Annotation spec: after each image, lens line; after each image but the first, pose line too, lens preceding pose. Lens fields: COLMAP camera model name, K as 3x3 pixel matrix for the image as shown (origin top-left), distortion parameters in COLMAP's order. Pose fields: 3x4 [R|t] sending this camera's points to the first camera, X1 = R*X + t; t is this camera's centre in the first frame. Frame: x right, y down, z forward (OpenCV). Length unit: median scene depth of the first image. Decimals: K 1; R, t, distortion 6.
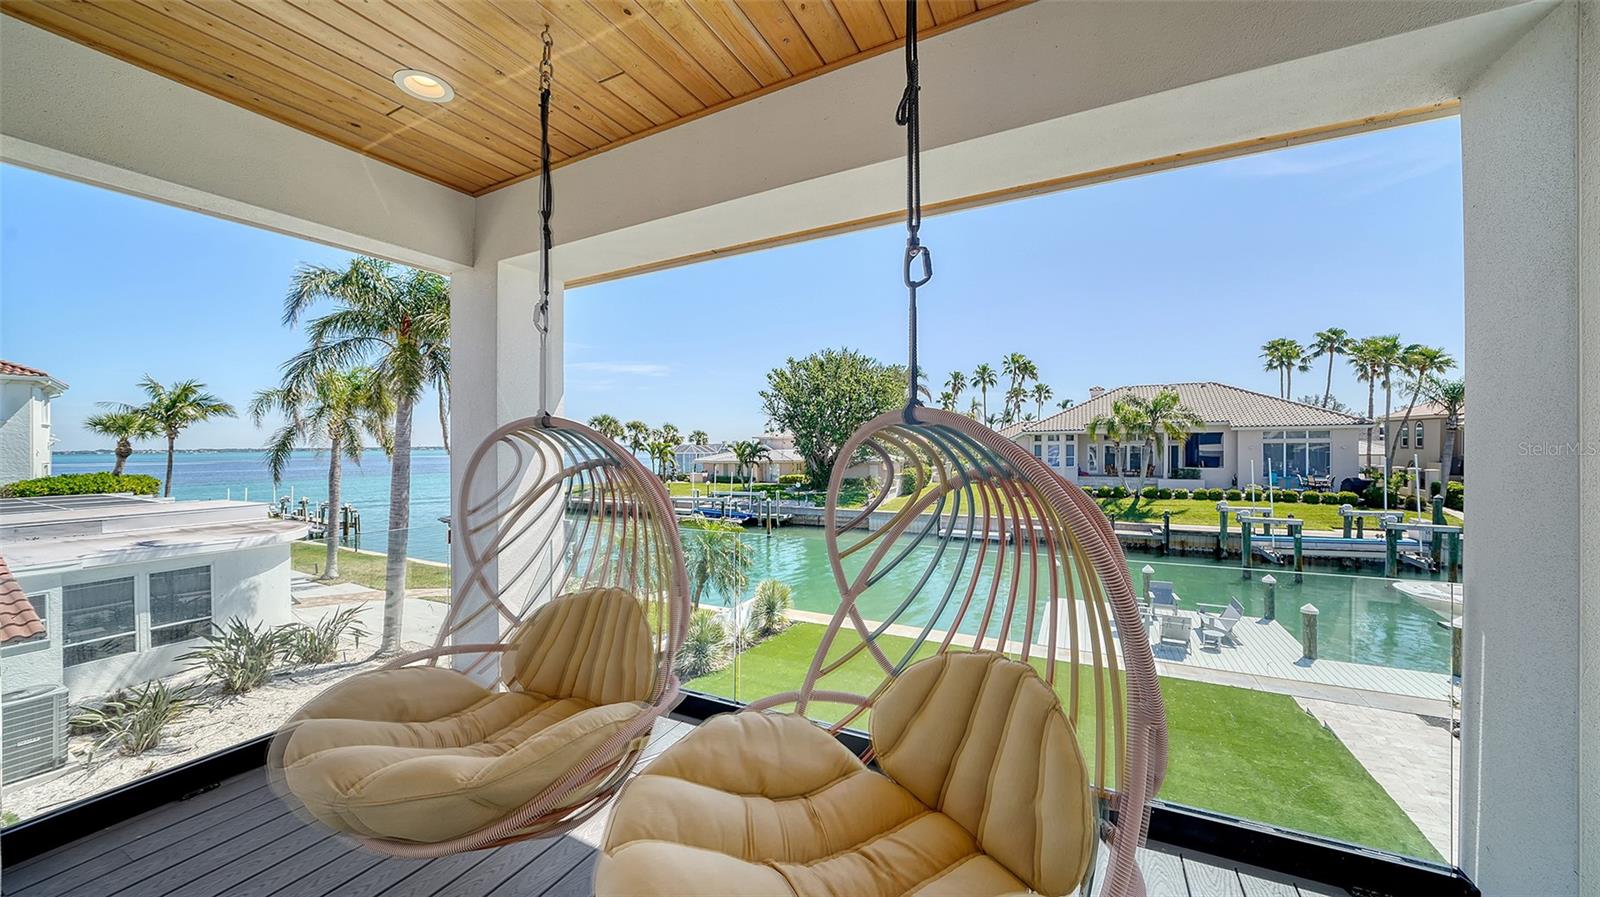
lens RADIAL K [[561.9, 0, 795.8], [0, 561.9, 445.3], [0, 0, 1]] dist [-0.013429, 0.000120]
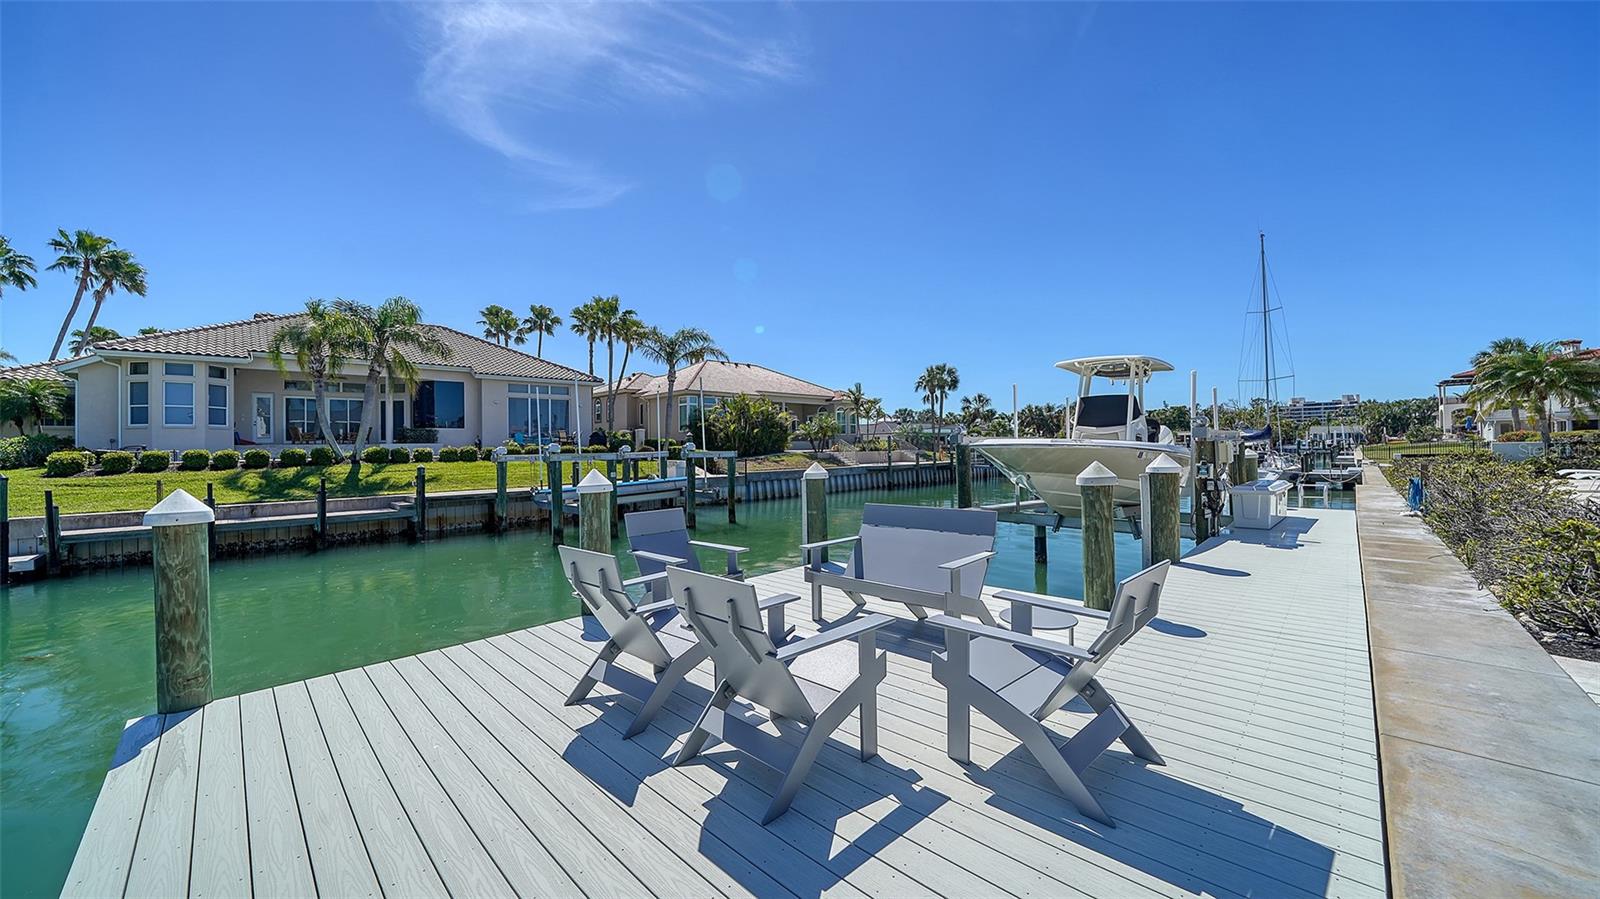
lens RADIAL K [[579.4, 0, 780.4], [0, 579.4, 447.7], [0, 0, 1]] dist [-0.013879, 0.000118]
pose [[0.326743, 0.002918, 0.945109, 0.151562], [0.019915, 0.999752, -0.009972, 0.082951], [-0.944903, 0.022080, 0.326604, 0.320639]]
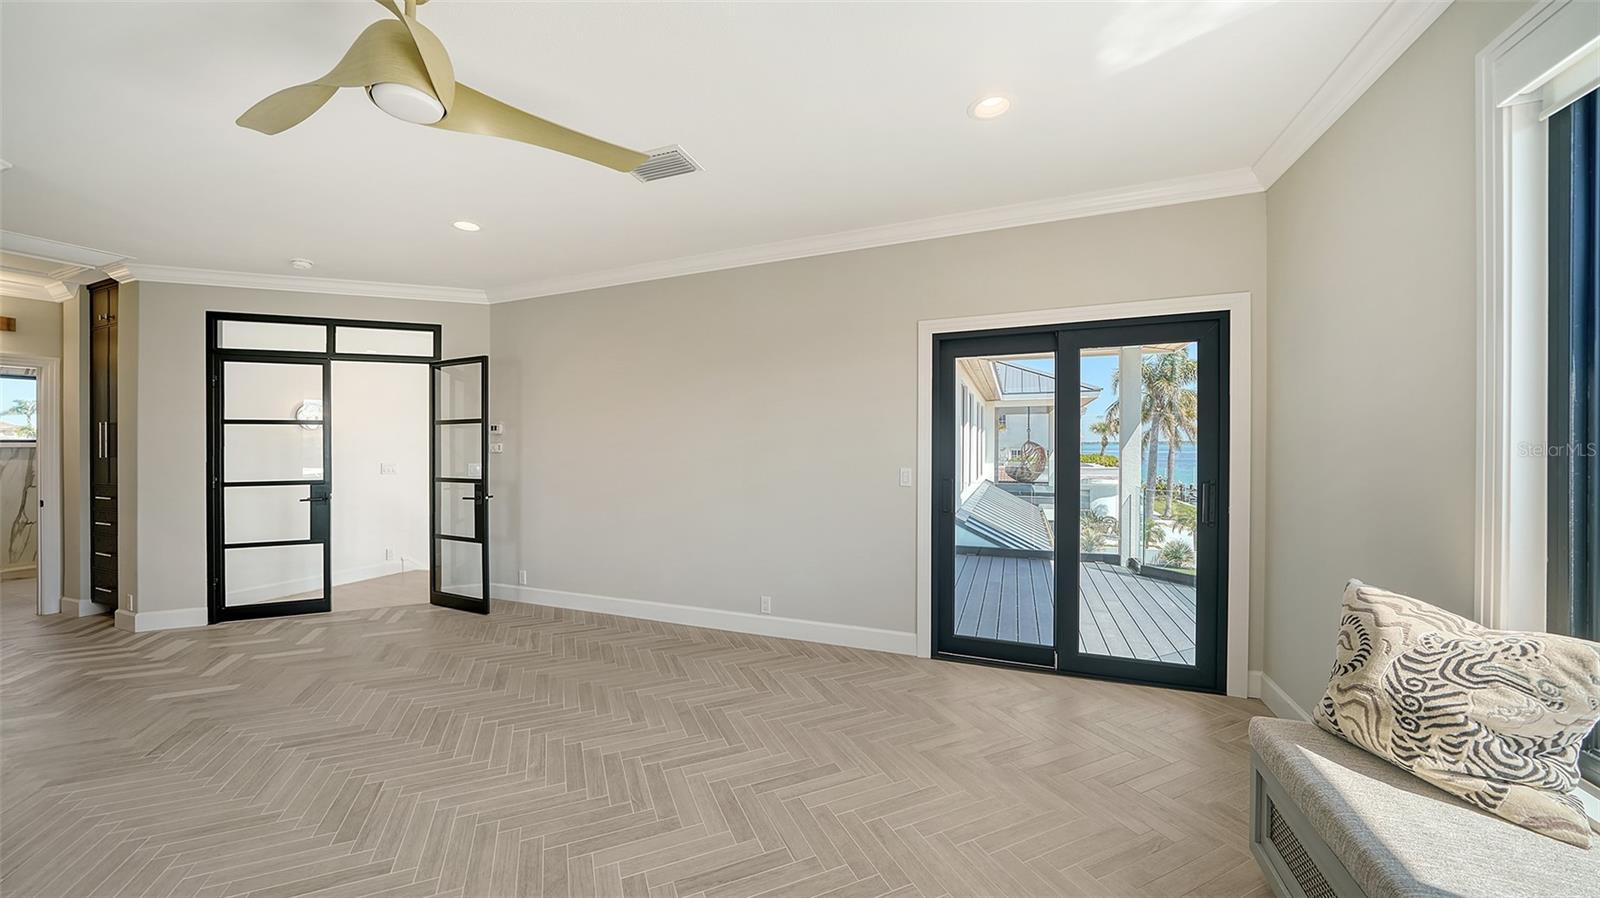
lens RADIAL K [[564.2, 0, 778.7], [0, 564.2, 449.5], [0, 0, 1]] dist [-0.006995, 0.000071]
pose [[0.087470, 0.018845, -0.995989, 0.389587], [0.005712, 0.999795, 0.019419, -0.006018], [0.996151, -0.007388, 0.087344, -0.179010]]
